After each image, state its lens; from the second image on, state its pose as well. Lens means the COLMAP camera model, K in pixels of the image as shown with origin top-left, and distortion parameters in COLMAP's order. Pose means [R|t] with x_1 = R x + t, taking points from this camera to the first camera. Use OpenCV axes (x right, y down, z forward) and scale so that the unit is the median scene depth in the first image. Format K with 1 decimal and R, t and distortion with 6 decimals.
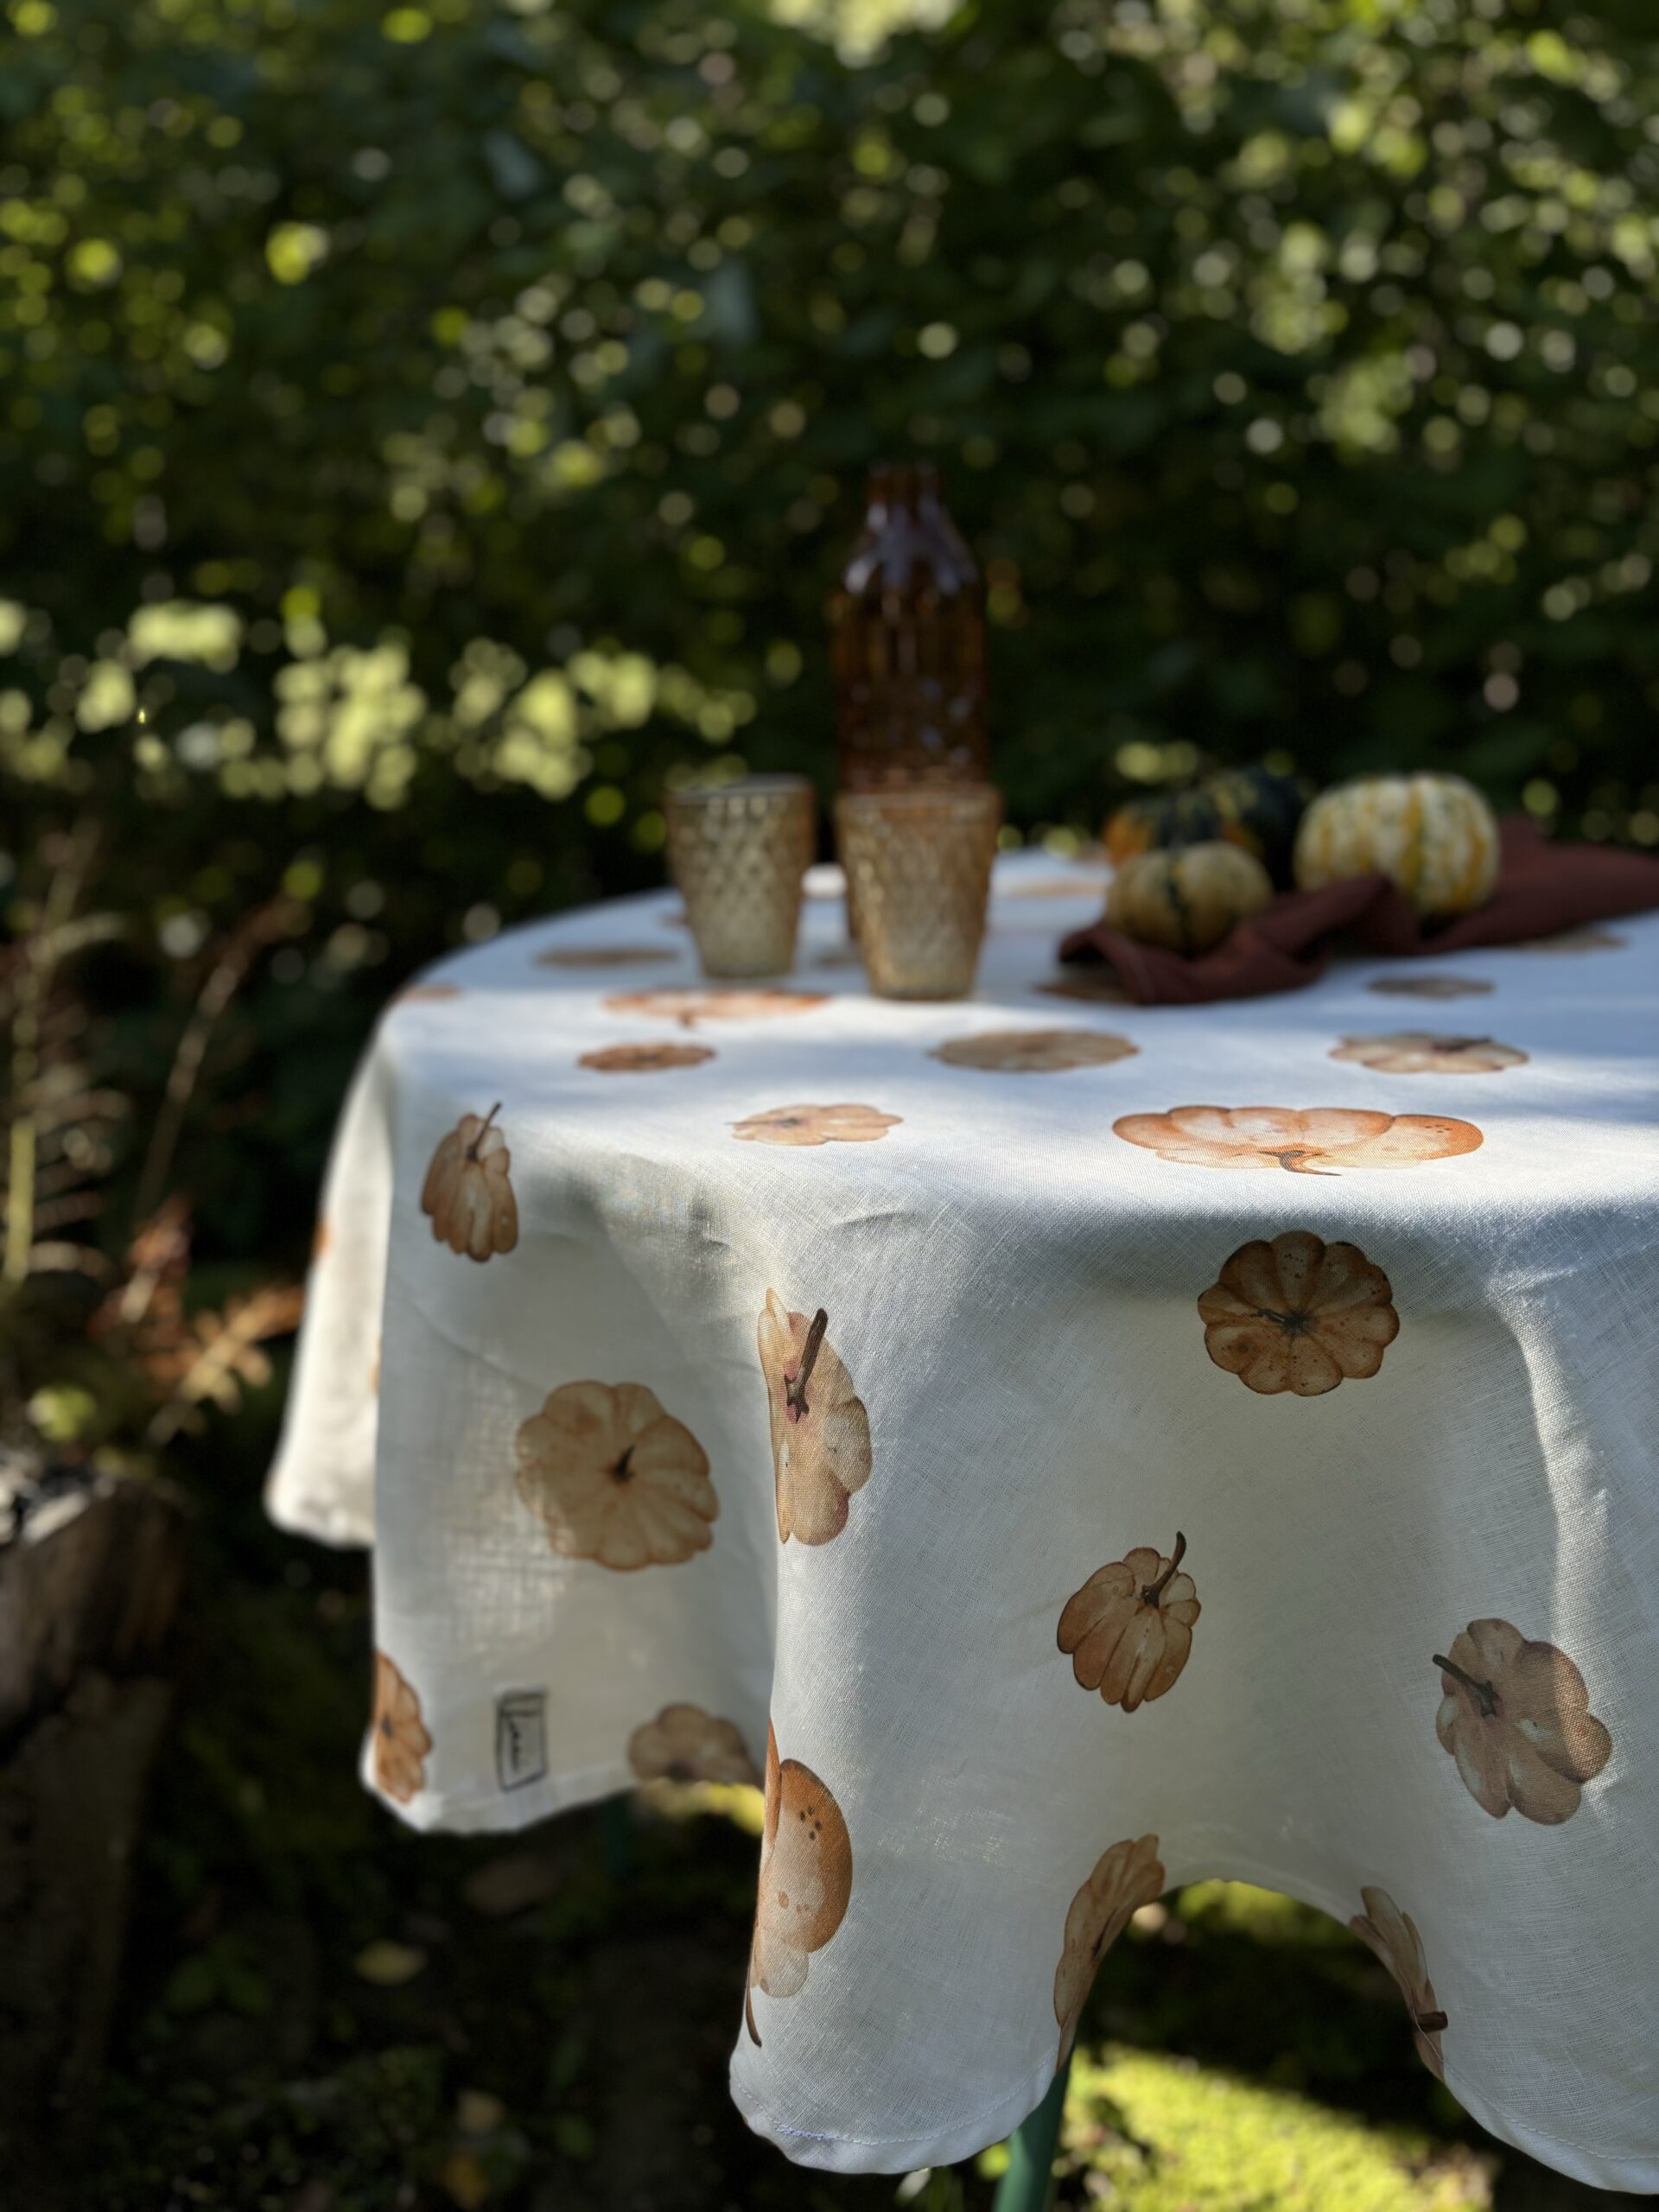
lens RADIAL K [[1680.4, 0, 829.5], [0, 1680.4, 1106.0], [0, 0, 1]] dist [0.113028, -0.409435]
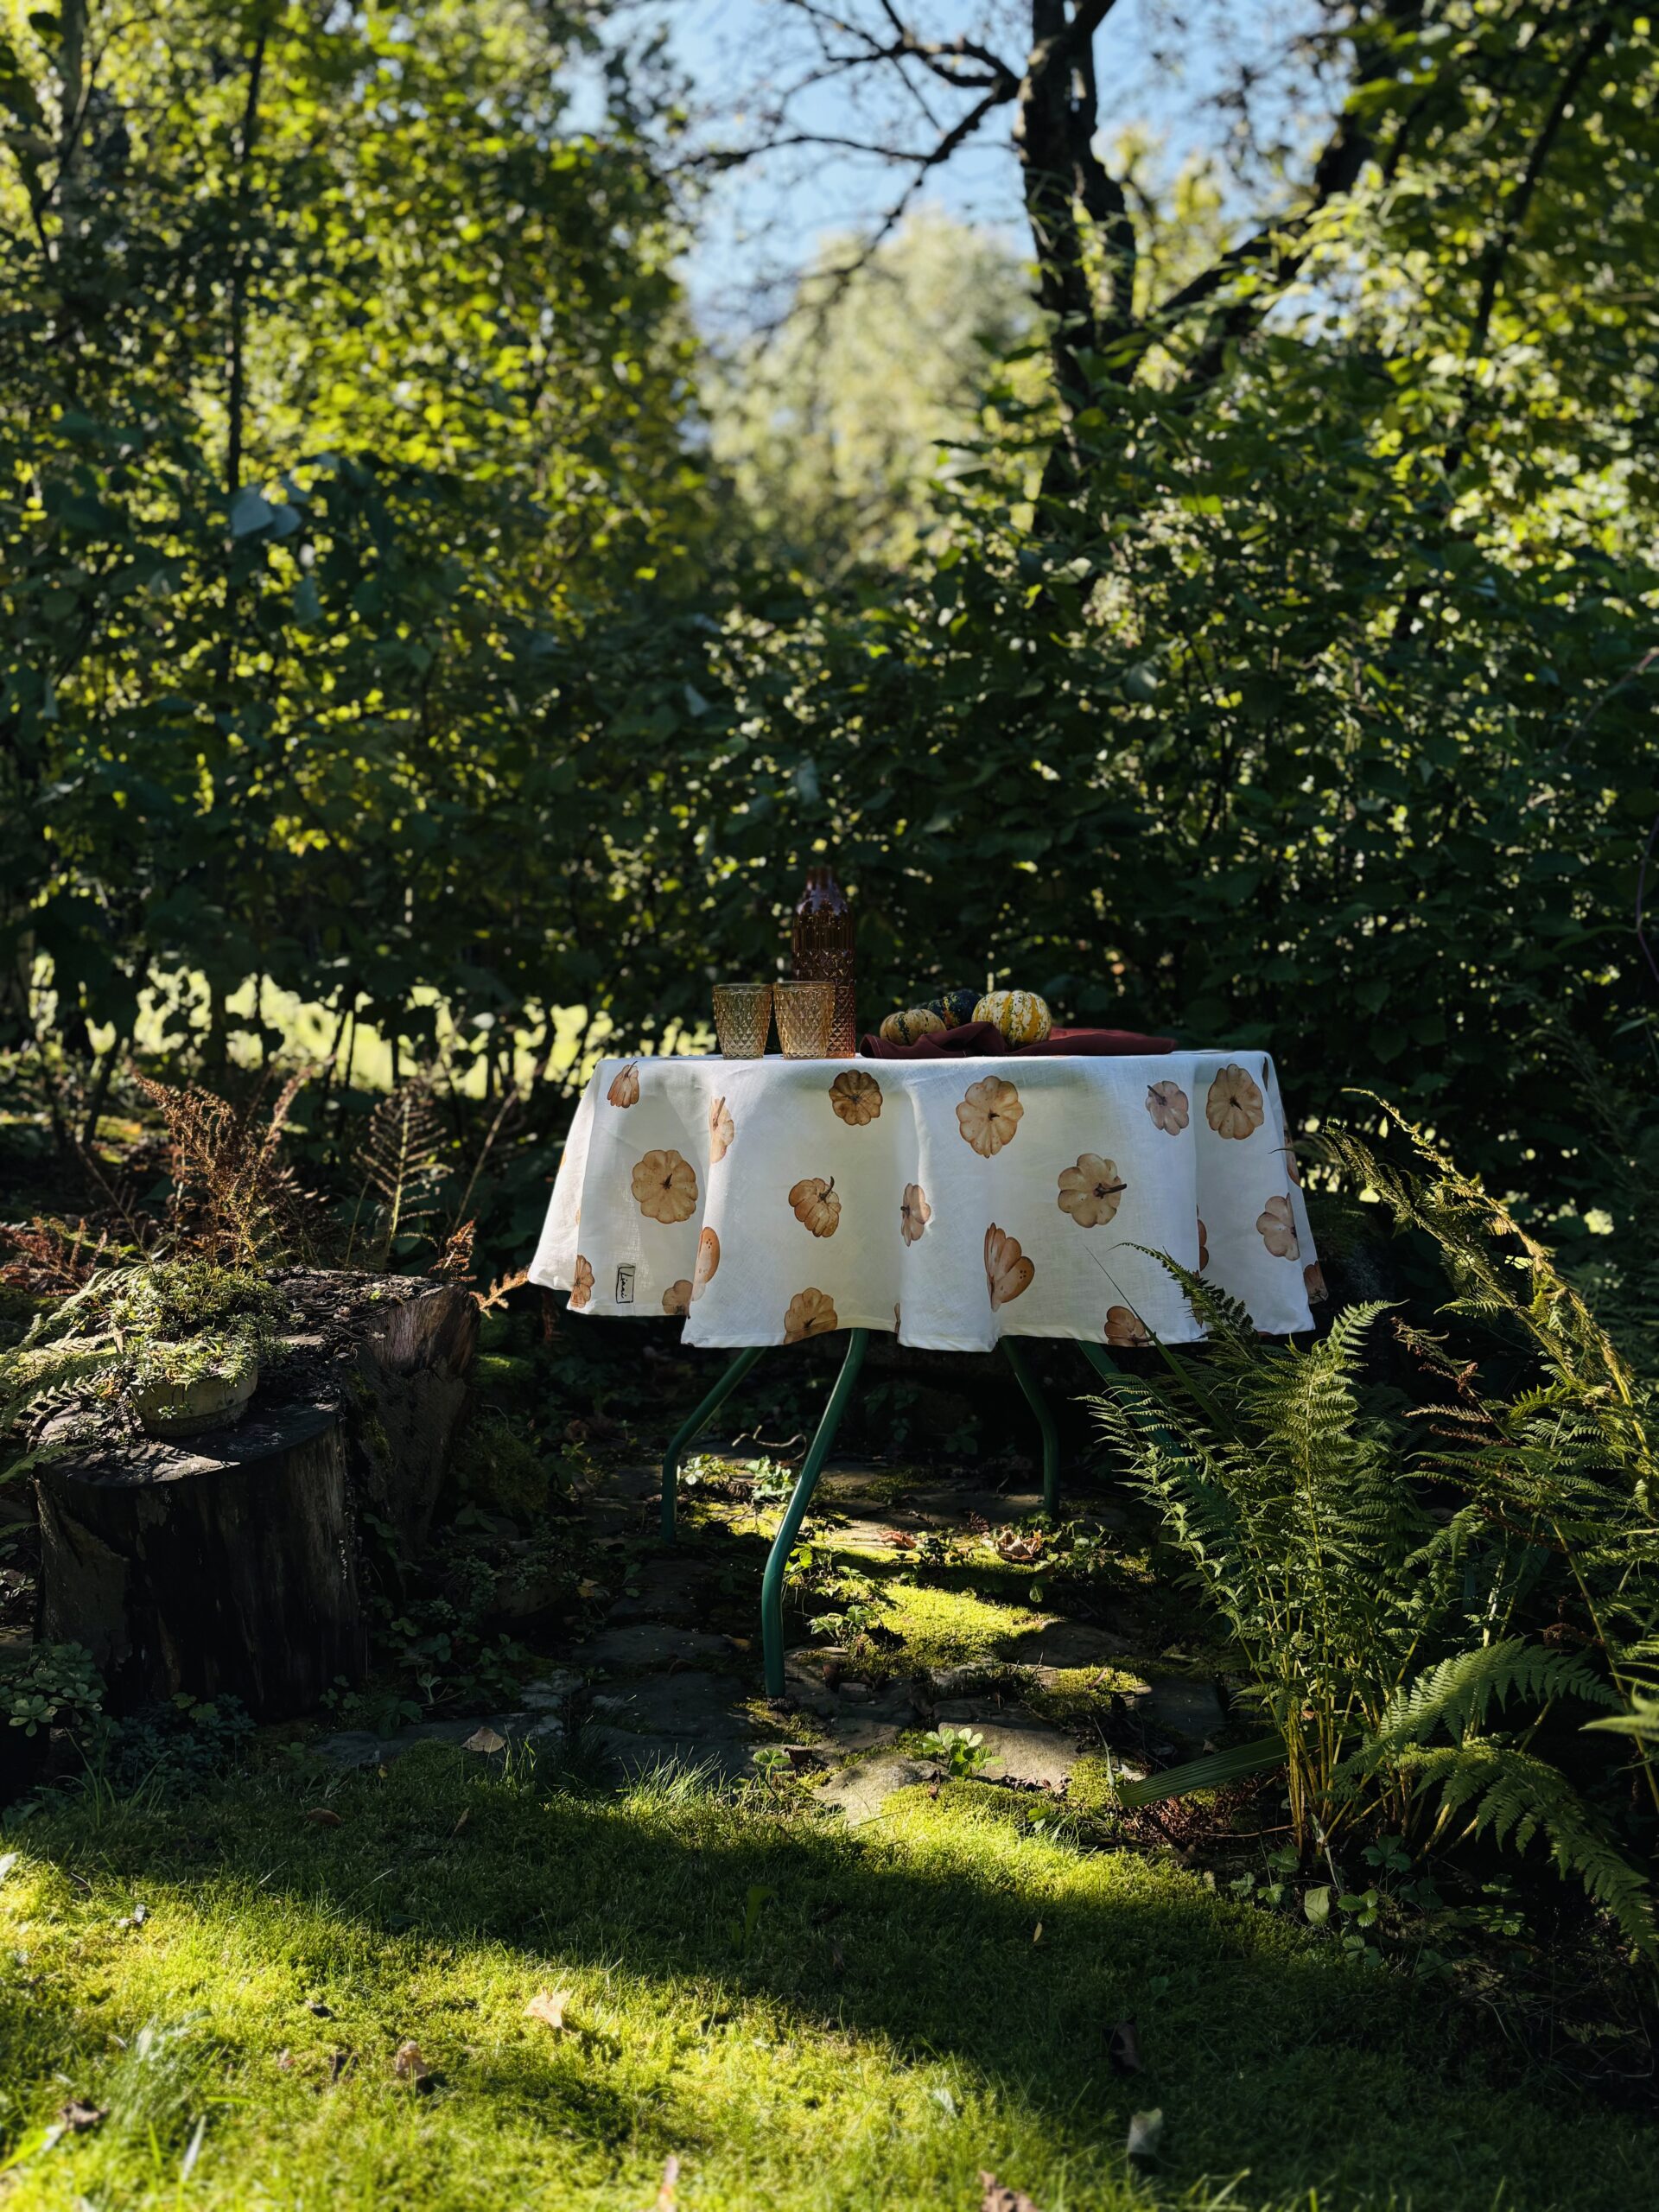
lens RADIAL K [[1680.4, 0, 829.5], [0, 1680.4, 1106.0], [0, 0, 1]] dist [0.113028, -0.409435]
pose [[0.994105, 0.040020, -0.100768, 0.470420], [-0.061933, 0.972438, -0.224787, 0.761317], [0.088995, 0.229703, 0.969183, -1.938814]]
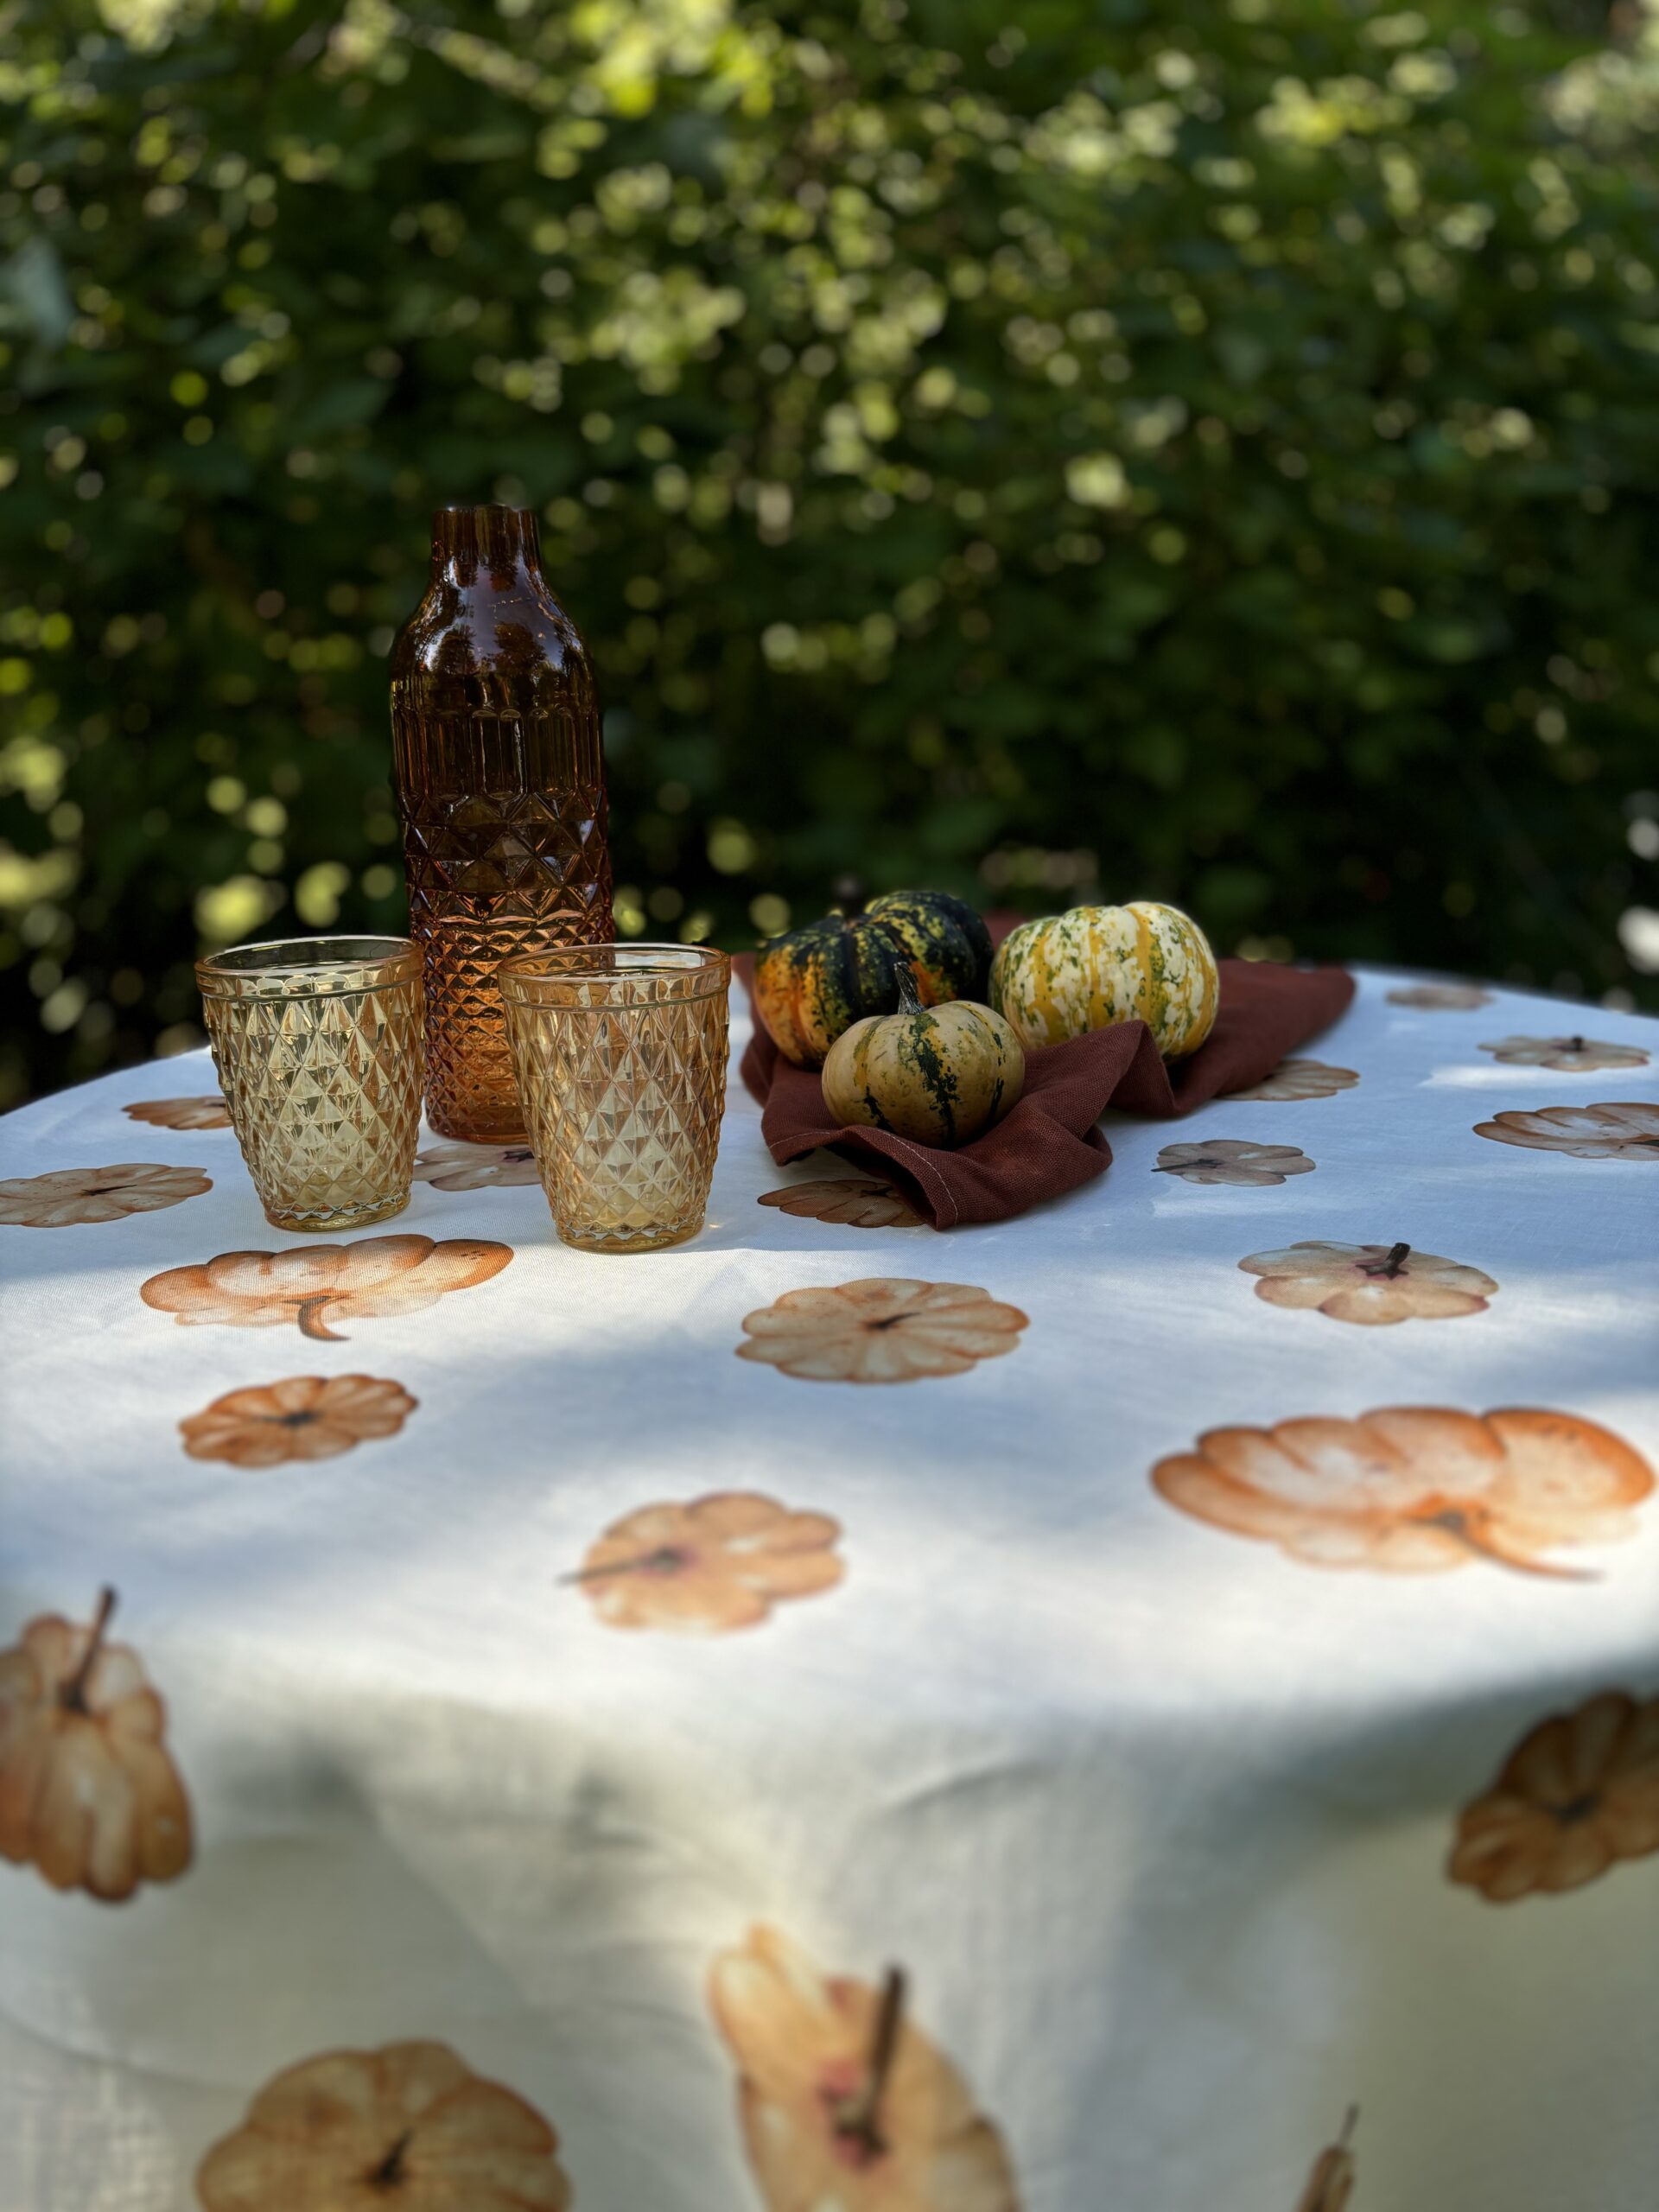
lens RADIAL K [[1678.2, 0, 834.6], [0, 1678.2, 1054.5], [0, 0, 1]] dist [-0.010222, -0.015368]
pose [[0.913681, -0.070905, 0.400200, -0.193892], [0.092353, 0.995127, -0.034538, -0.143000], [-0.395801, 0.068516, 0.915777, 0.403847]]
